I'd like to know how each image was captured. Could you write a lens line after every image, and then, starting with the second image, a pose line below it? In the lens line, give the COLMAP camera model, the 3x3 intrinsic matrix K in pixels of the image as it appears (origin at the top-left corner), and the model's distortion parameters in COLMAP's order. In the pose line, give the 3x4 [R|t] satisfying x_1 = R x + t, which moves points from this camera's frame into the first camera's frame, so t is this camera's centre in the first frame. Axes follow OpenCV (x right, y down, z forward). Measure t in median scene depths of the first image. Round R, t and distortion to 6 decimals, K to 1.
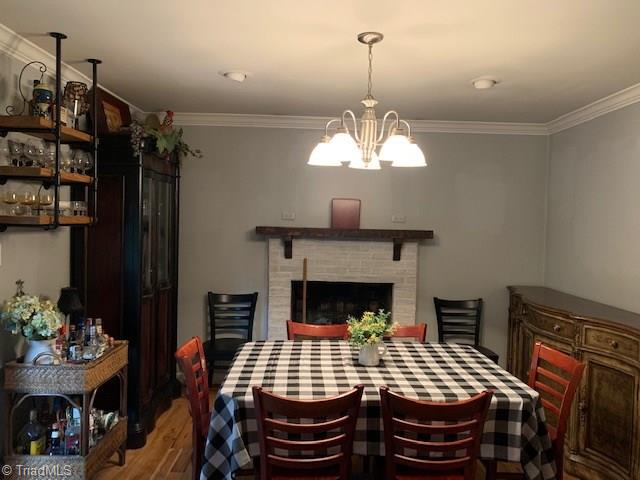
lens RADIAL K [[490.5, 0, 320.0], [0, 490.5, 240.0], [0, 0, 1]] dist [0.021790, -0.002225]
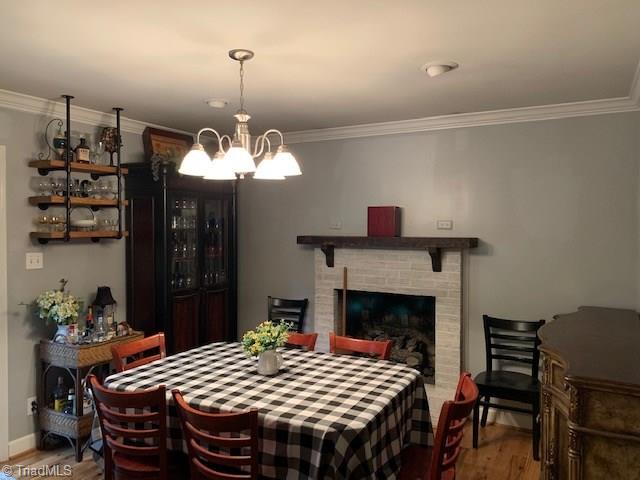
lens RADIAL K [[490.5, 0, 320.0], [0, 490.5, 240.0], [0, 0, 1]] dist [0.021790, -0.002225]
pose [[0.874654, -0.009024, -0.484664, 0.410967], [0.001763, 0.999879, -0.015434, -0.002865], [0.484745, 0.012645, 0.874564, 0.099781]]
